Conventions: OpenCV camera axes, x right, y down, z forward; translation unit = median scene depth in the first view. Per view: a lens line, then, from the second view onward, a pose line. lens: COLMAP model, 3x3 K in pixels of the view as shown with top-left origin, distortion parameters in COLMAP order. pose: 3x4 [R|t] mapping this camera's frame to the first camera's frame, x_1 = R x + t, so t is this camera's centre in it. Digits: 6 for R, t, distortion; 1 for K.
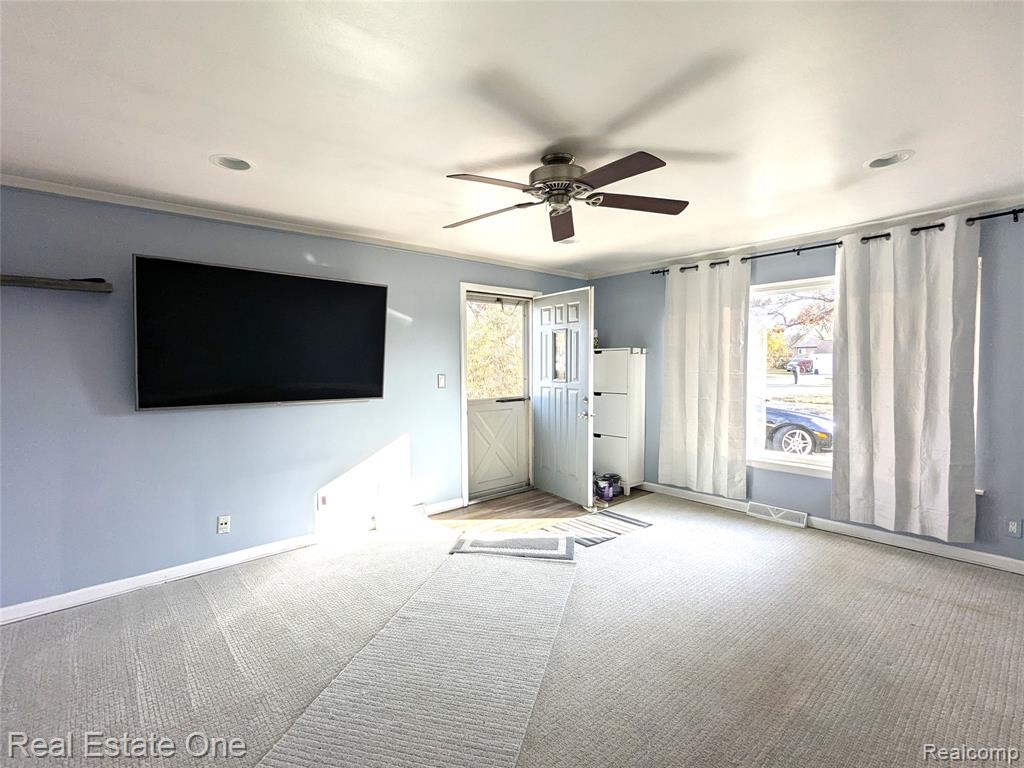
lens RADIAL K [[484.5, 0, 511.7], [0, 484.5, 377.5], [0, 0, 1]] dist [-0.003871, 0.002724]
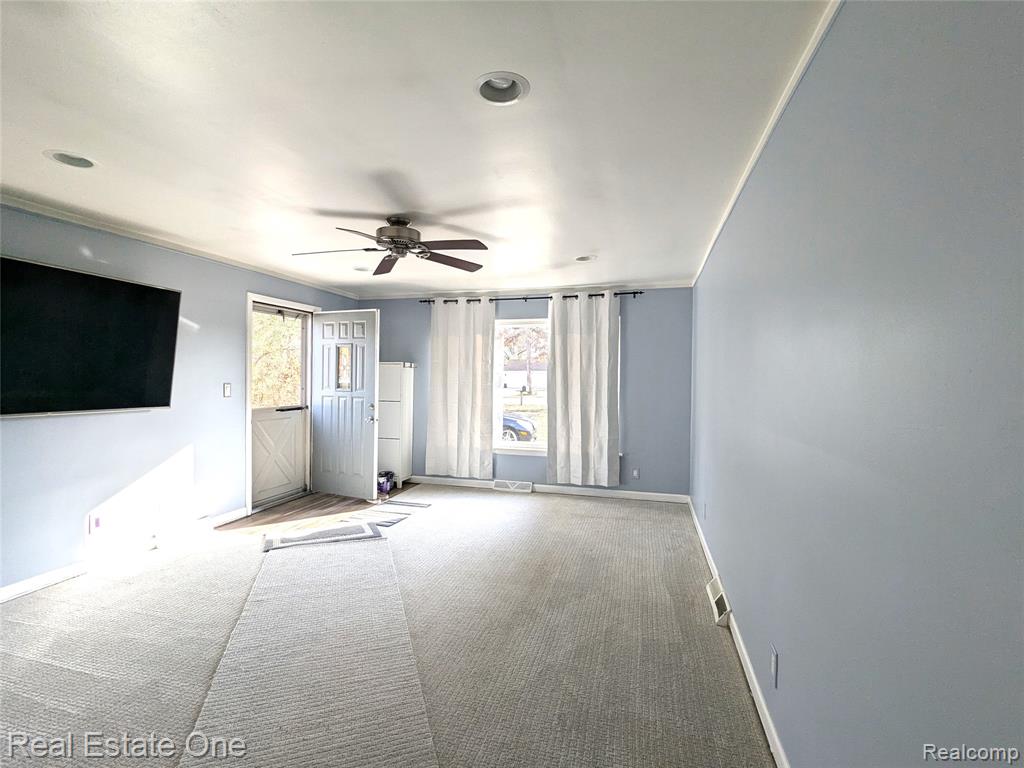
lens RADIAL K [[484.5, 0, 513.3], [0, 484.5, 374.2], [0, 0, 1]] dist [-0.003871, 0.002724]
pose [[0.834163, 0.017865, 0.551229, -0.241159], [0.000499, 0.999450, -0.033147, 0.009241], [-0.551518, 0.027925, 0.833695, -0.178551]]
